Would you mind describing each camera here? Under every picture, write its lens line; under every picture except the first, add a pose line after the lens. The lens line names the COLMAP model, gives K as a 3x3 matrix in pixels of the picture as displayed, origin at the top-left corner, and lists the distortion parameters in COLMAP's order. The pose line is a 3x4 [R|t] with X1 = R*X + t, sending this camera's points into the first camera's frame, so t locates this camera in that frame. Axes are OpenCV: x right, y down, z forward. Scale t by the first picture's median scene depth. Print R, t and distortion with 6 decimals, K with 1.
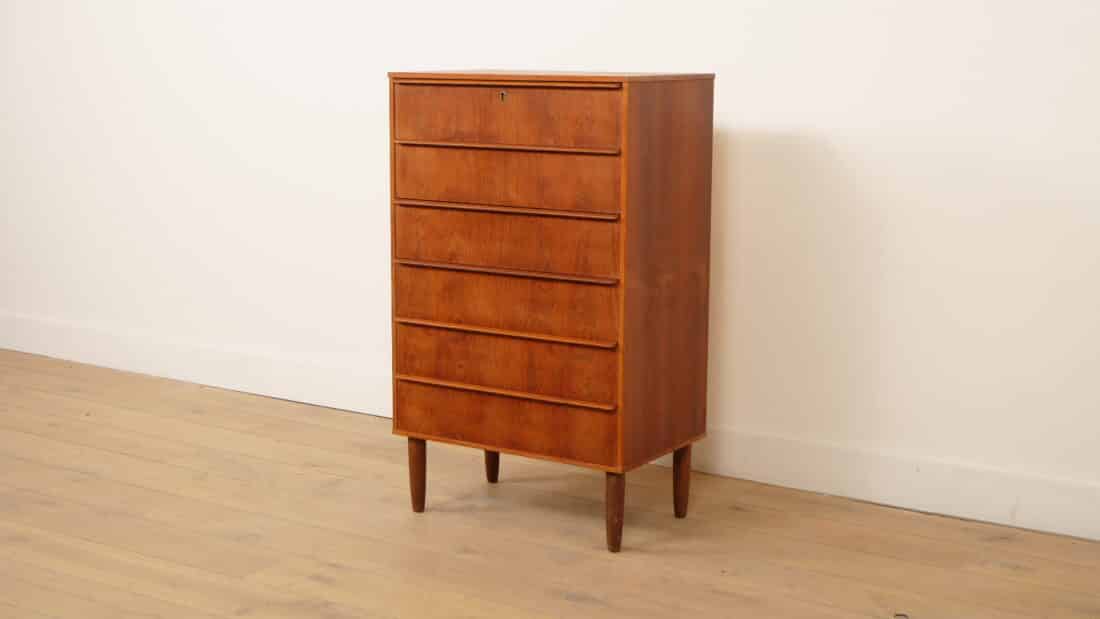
lens RADIAL K [[1576.3, 0, 550.0], [0, 1576.3, 309.5], [0, 0, 1]] dist [0.007061, 0.013258]
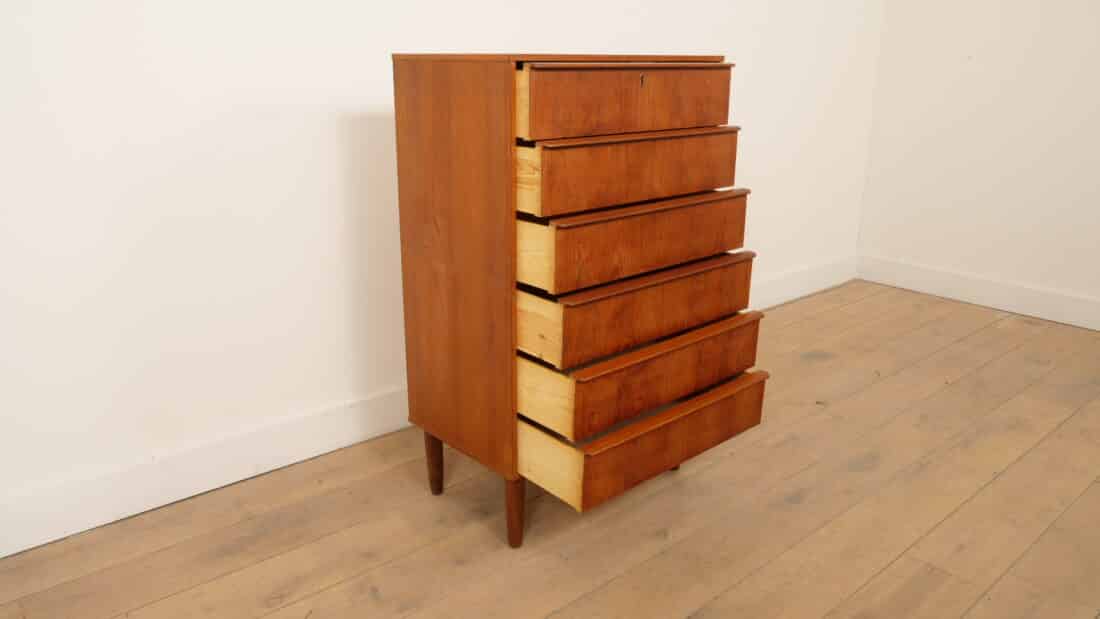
lens RADIAL K [[767.6, 0, 548.8], [0, 767.6, 294.0], [0, 0, 1]] dist [-0.044917, -0.000780]
pose [[0.249117, -0.287711, 0.924750, -0.467792], [0.156705, 0.954246, 0.254673, -0.134572], [-0.955711, 0.081469, 0.282804, 0.914988]]
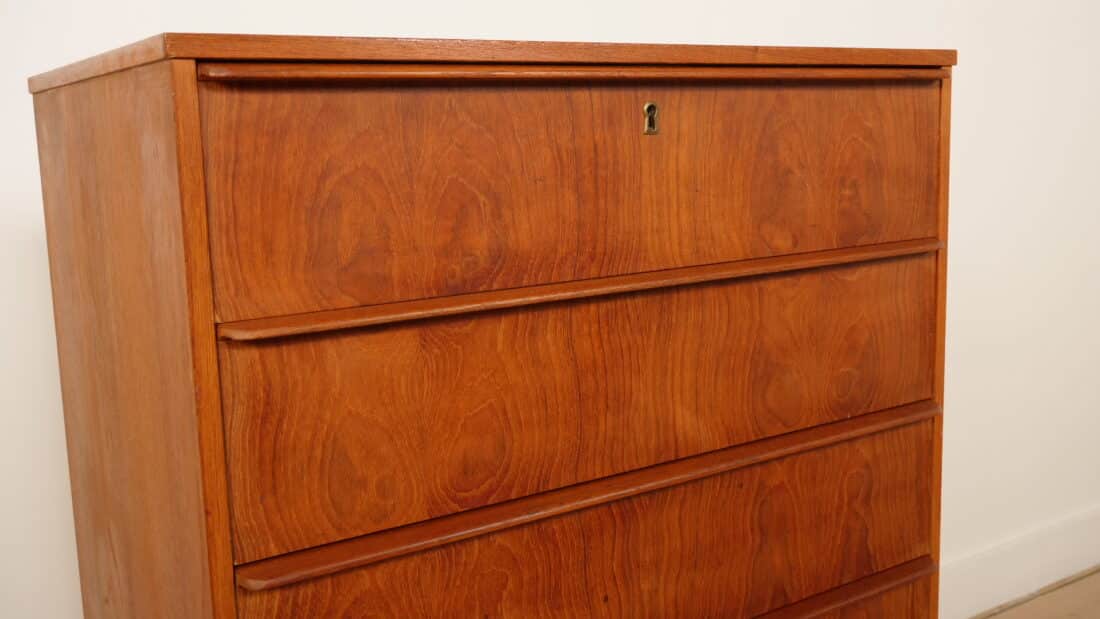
lens RADIAL K [[1101.4, 0, 550.0], [0, 1101.4, 309.5], [0, 0, 1]] dist [-0.005325, -0.000047]
pose [[0.400559, -0.161248, 0.901971, -0.230058], [0.187602, 0.977972, 0.091522, -0.118946], [-0.896860, 0.132551, 0.421986, 0.909999]]
